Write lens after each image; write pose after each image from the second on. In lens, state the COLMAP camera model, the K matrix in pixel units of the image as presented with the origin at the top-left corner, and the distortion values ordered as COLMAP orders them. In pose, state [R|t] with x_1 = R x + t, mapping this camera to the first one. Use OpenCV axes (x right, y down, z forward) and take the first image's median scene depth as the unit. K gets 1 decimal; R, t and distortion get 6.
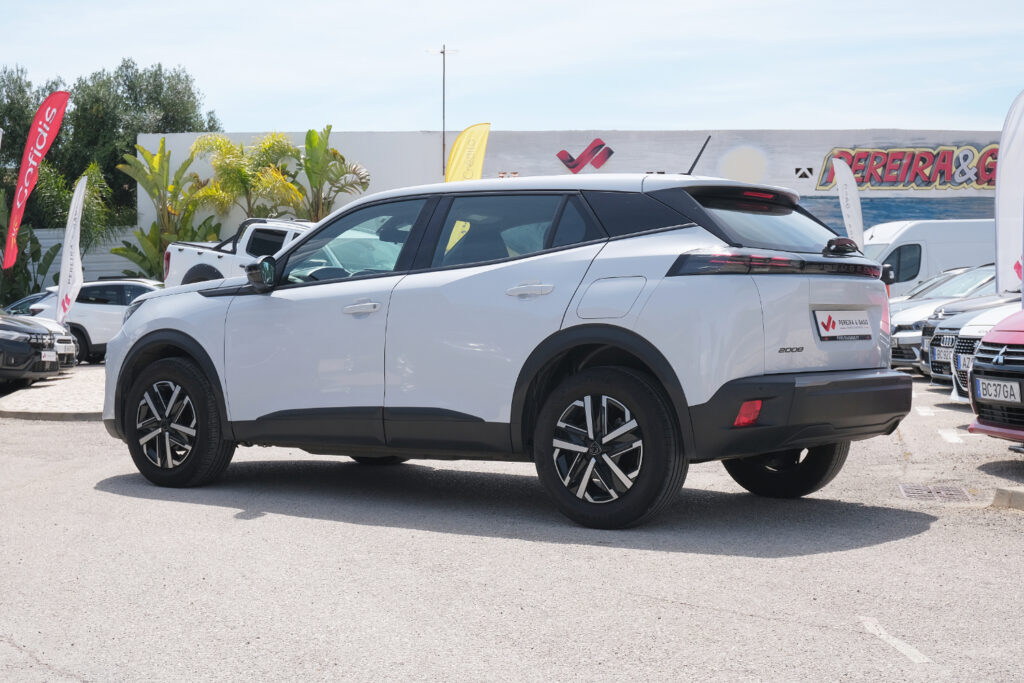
lens RADIAL K [[1638.4, 0, 512.0], [0, 1638.4, 341.5], [0, 0, 1]] dist [0.001344, 0.112894]
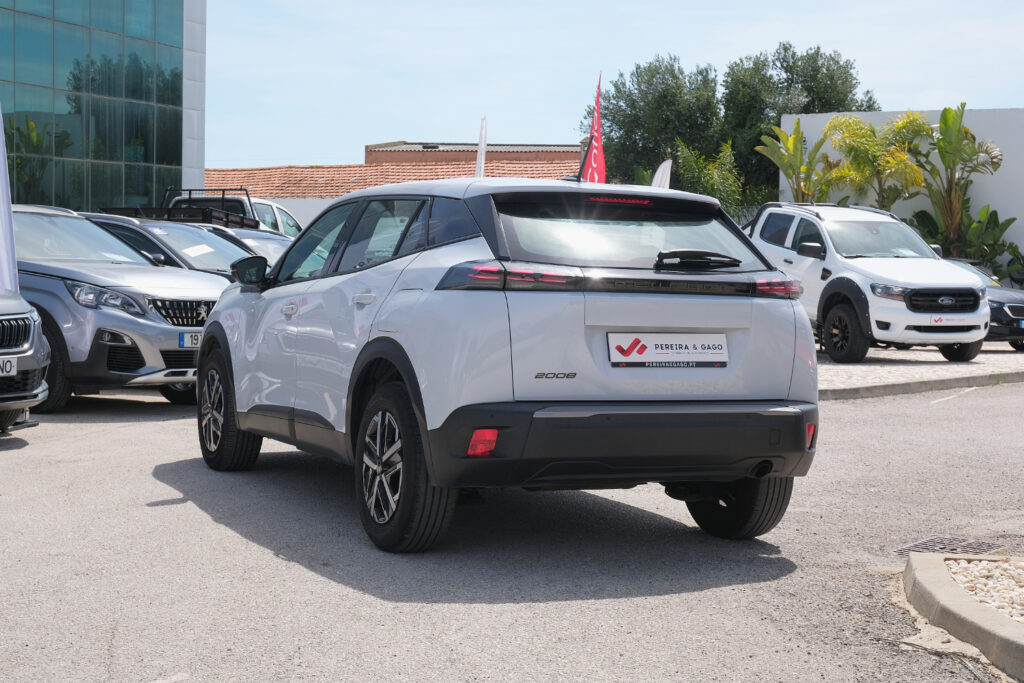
lens RADIAL K [[1615.9, 0, 512.0], [0, 1615.9, 341.5], [0, 0, 1]] dist [-0.073452, -0.051457]
pose [[0.871502, 0.044342, -0.488383, 0.124717], [-0.035544, 0.998996, 0.027276, -0.007928], [0.489102, -0.006412, 0.872203, 0.045423]]
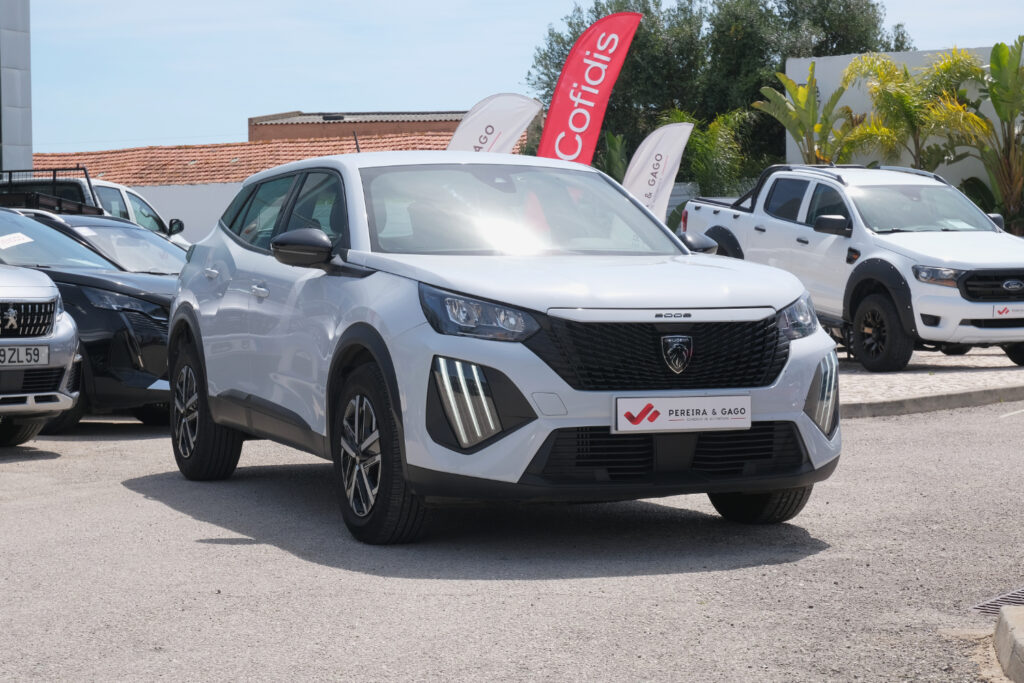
lens RADIAL K [[2067.2, 0, 512.0], [0, 2067.2, 341.5], [0, 0, 1]] dist [-0.045806, -0.203602]
pose [[0.886948, 0.013049, -0.461684, 0.116019], [-0.008353, 0.999891, 0.012214, -0.002899], [0.461793, -0.006977, 0.886960, 0.065972]]
